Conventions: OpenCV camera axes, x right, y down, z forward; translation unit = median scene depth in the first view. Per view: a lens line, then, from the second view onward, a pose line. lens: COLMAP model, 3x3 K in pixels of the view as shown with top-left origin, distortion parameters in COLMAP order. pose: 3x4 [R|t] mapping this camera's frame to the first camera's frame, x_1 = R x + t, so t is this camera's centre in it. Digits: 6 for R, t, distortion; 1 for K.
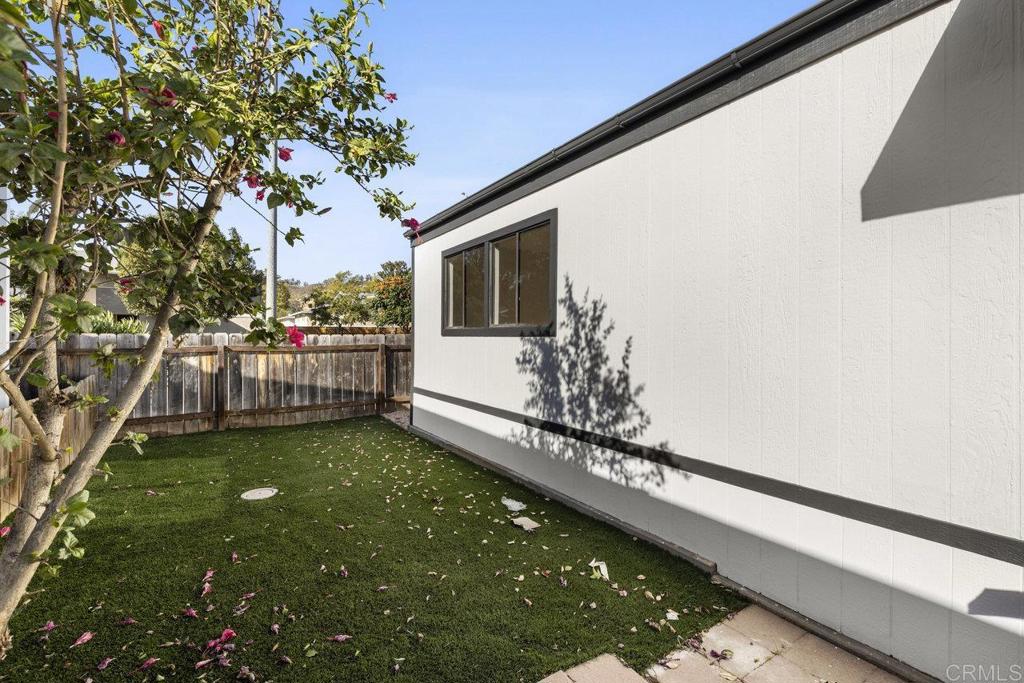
lens RADIAL K [[462.9, 0, 517.9], [0, 462.9, 334.0], [0, 0, 1]] dist [0.008173, 0.000246]
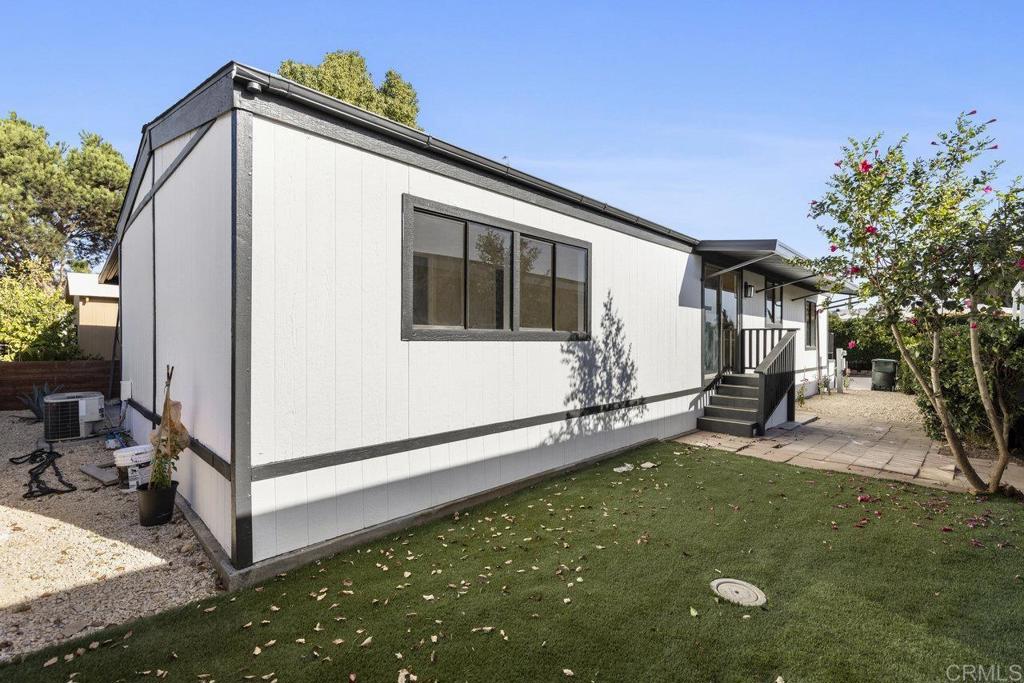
lens RADIAL K [[462.9, 0, 518.1], [0, 462.9, 350.2], [0, 0, 1]] dist [0.008173, 0.000246]
pose [[-0.228797, 0.013855, 0.973376, -1.160947], [0.016416, 0.999811, -0.010372, 0.045056], [-0.973336, 0.013606, -0.228981, 1.522975]]
